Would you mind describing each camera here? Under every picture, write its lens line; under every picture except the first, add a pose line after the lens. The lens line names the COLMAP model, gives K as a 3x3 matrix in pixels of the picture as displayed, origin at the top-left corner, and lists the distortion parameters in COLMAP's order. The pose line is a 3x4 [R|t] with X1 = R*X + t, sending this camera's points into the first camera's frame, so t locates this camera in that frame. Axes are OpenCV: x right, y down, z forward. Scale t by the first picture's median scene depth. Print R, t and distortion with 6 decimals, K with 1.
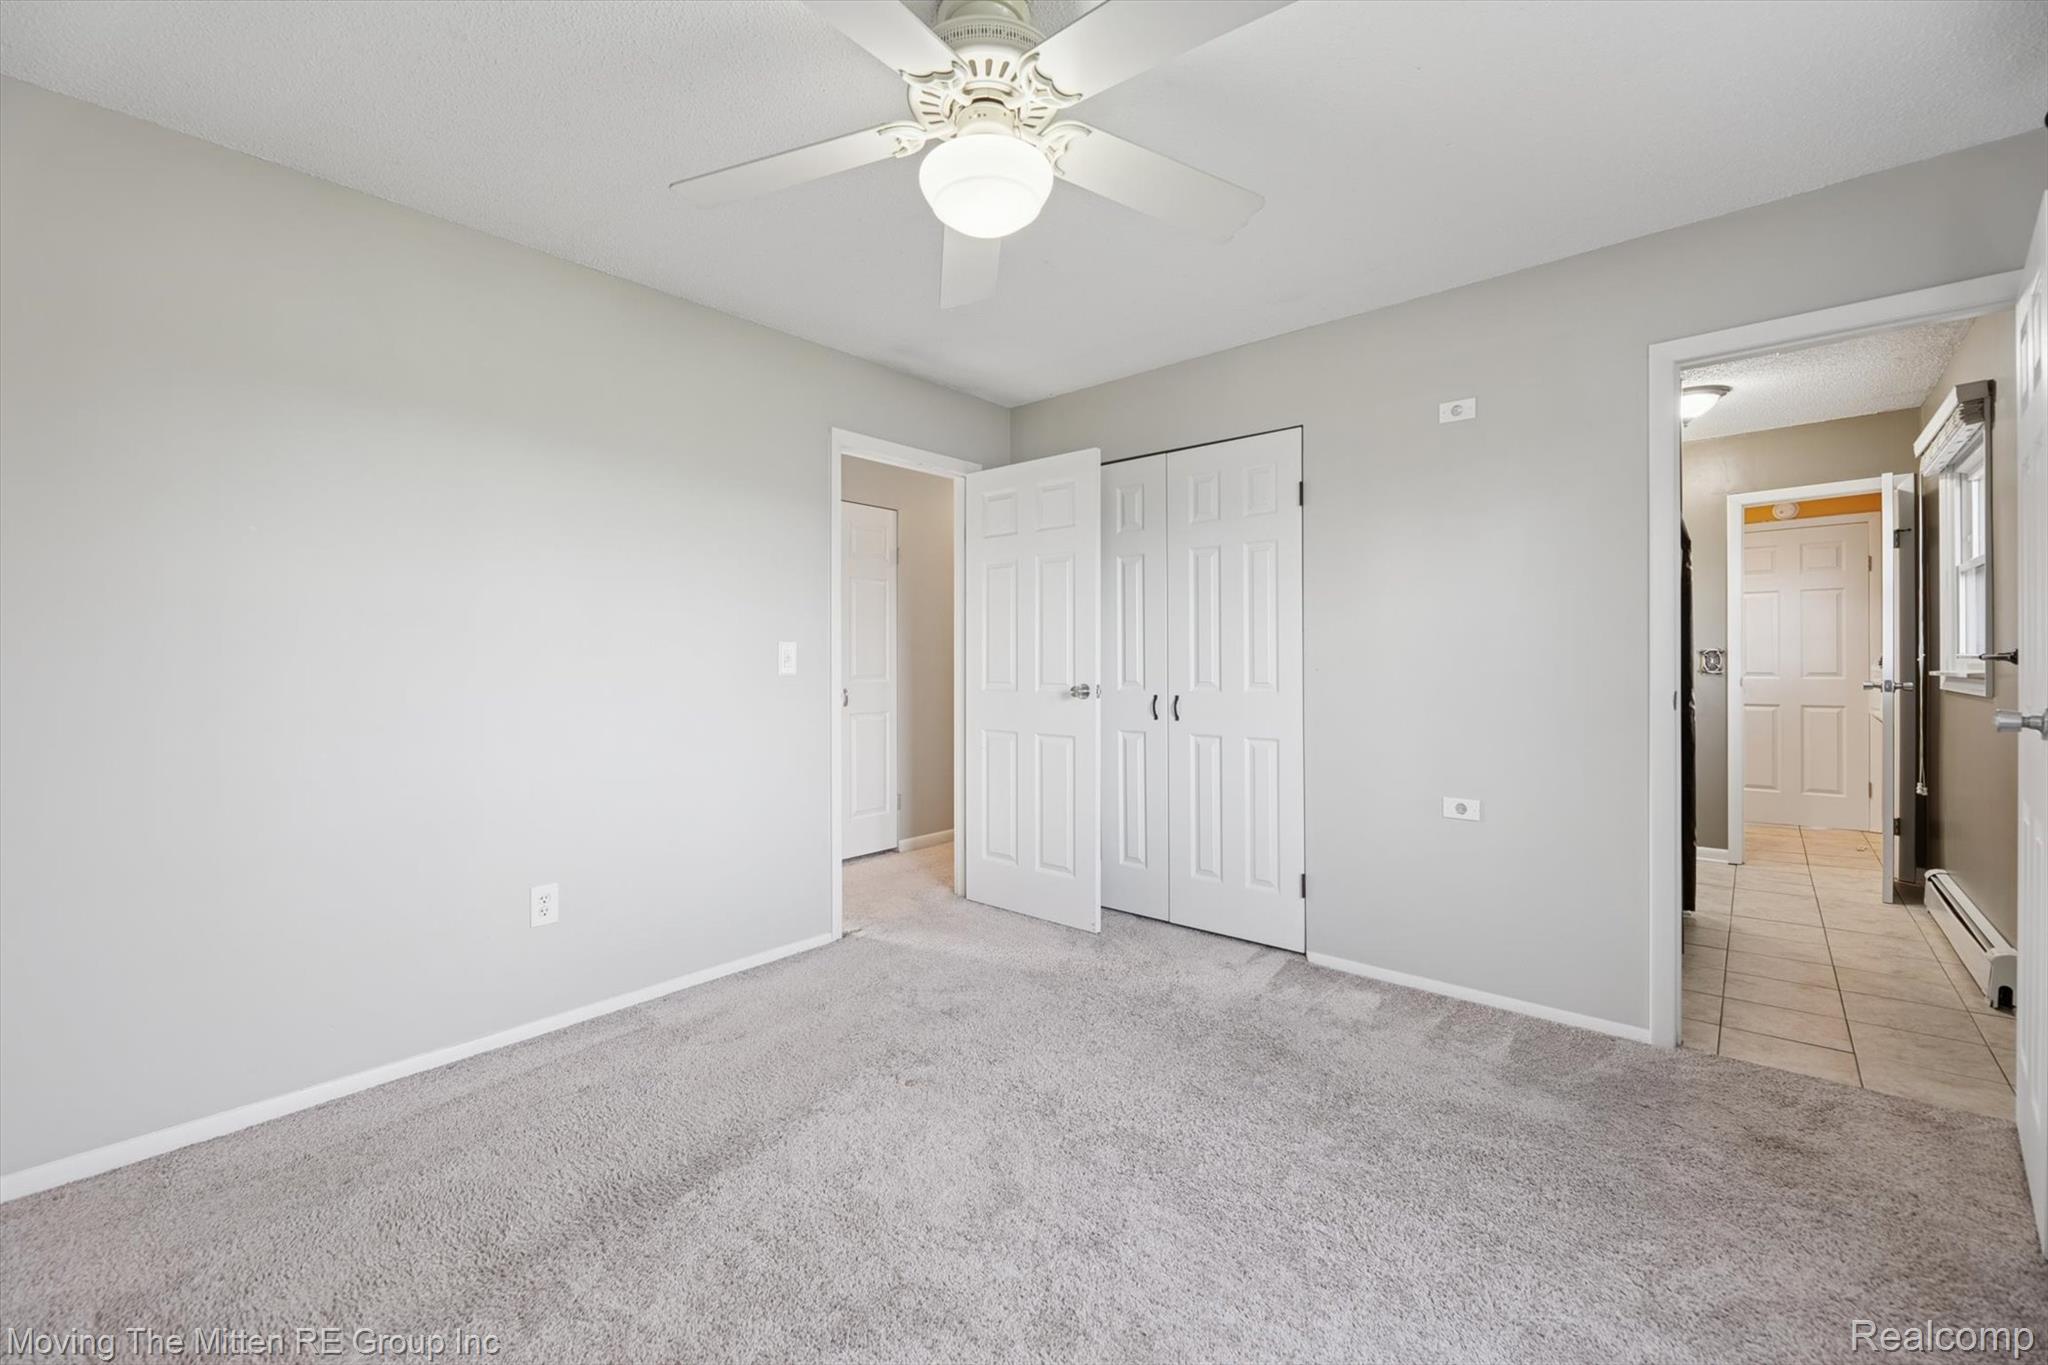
lens RADIAL K [[838.7, 0, 1016.2], [0, 838.7, 669.1], [0, 0, 1]] dist [-0.001638, -0.000793]
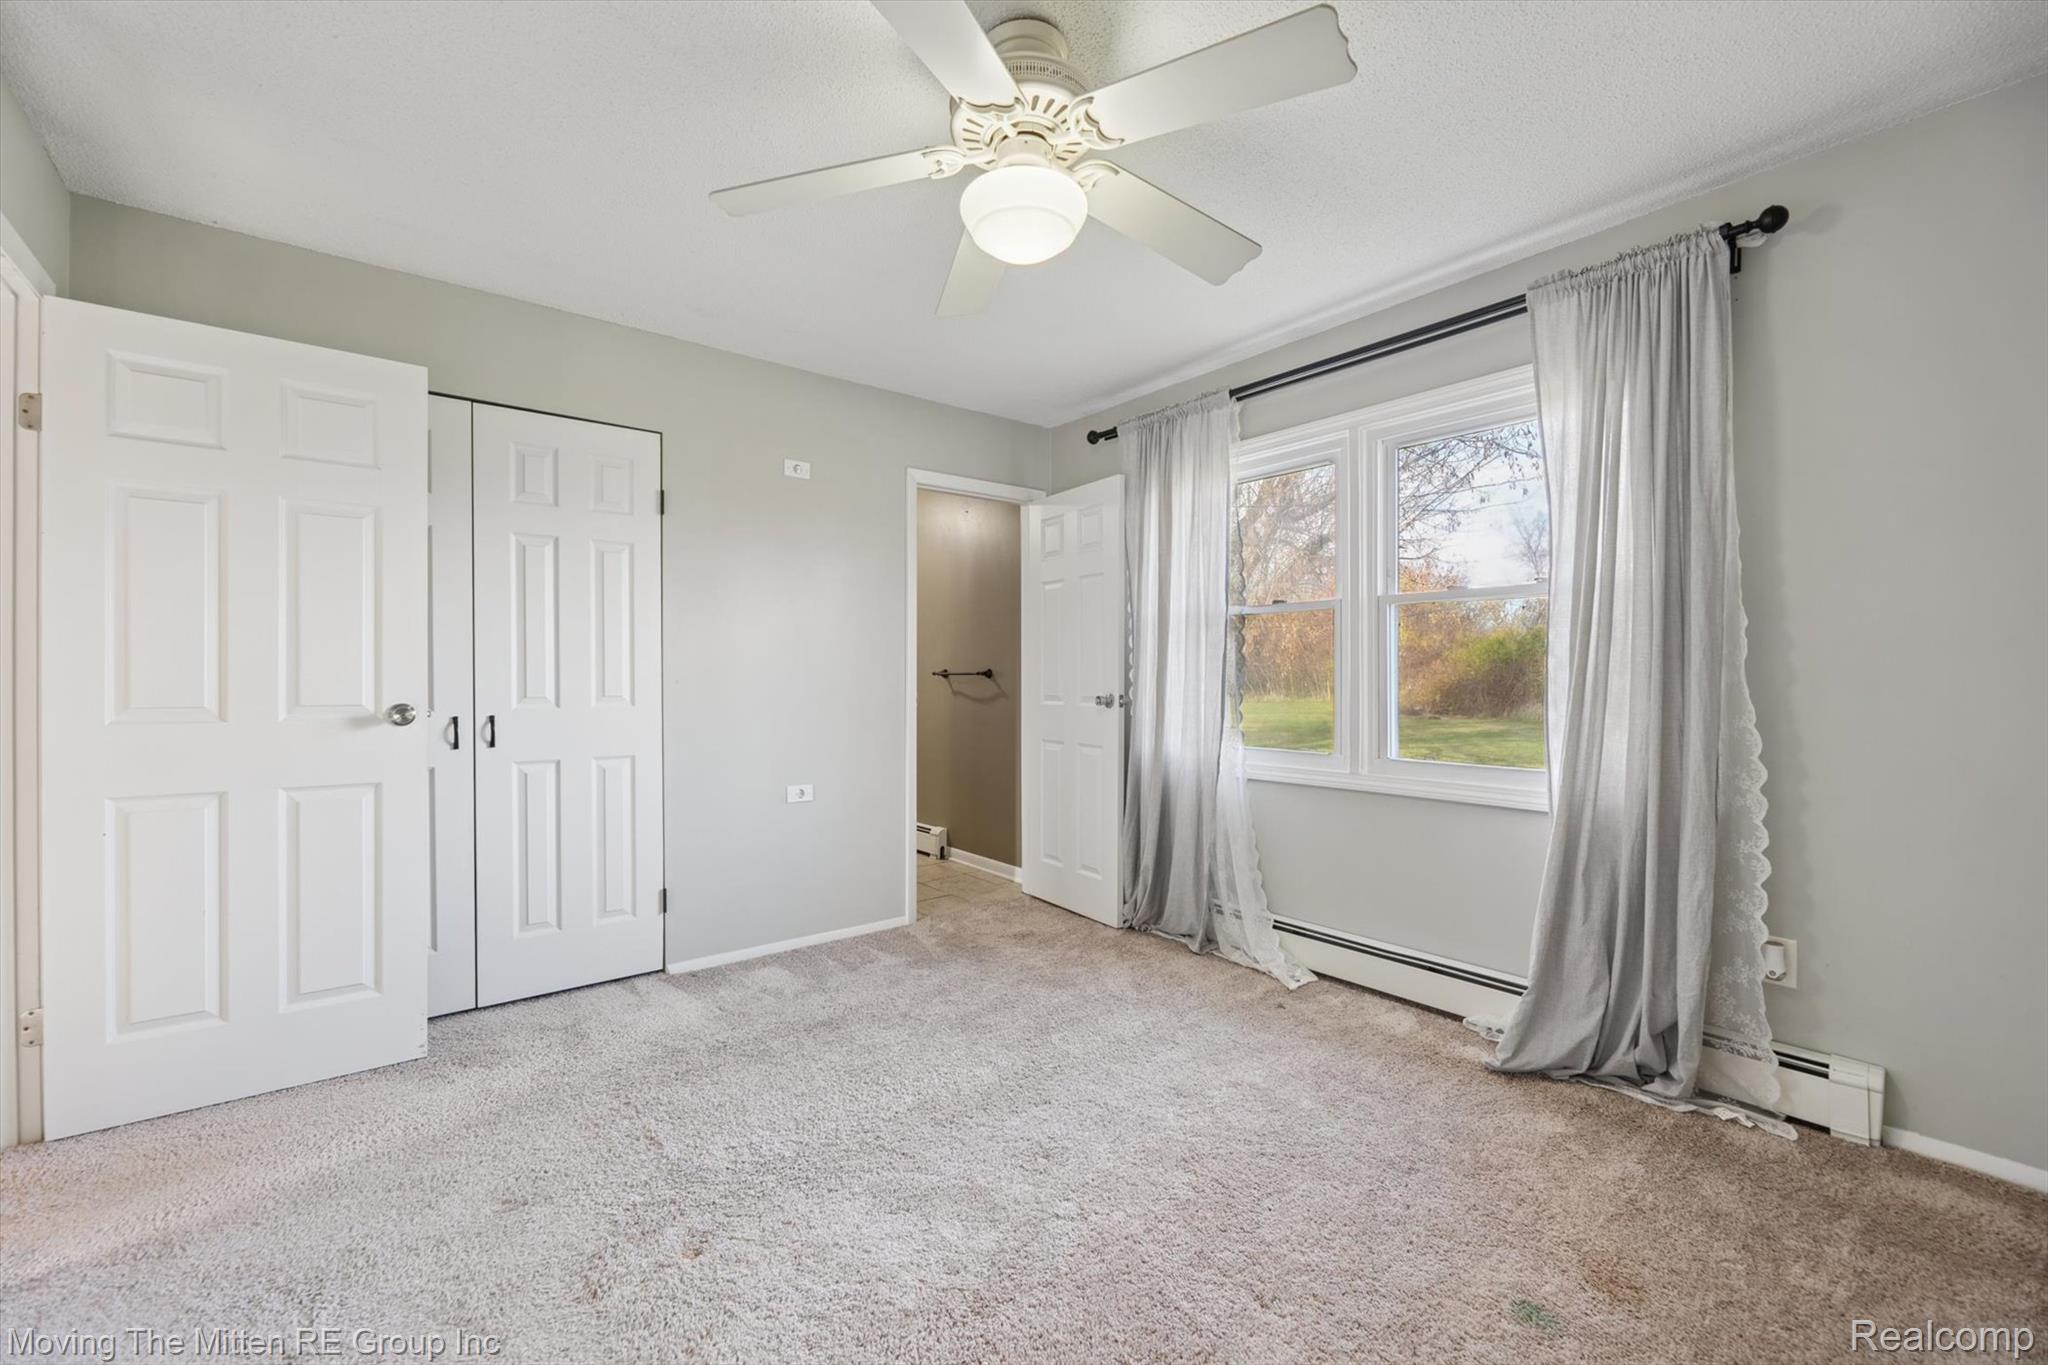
lens RADIAL K [[838.7, 0, 1016.4], [0, 838.7, 684.3], [0, 0, 1]] dist [-0.001638, -0.000793]
pose [[0.164072, -0.009548, 0.986402, -0.558330], [0.002666, 0.999954, 0.009236, -0.004160], [-0.986445, 0.001115, 0.164090, 0.427300]]
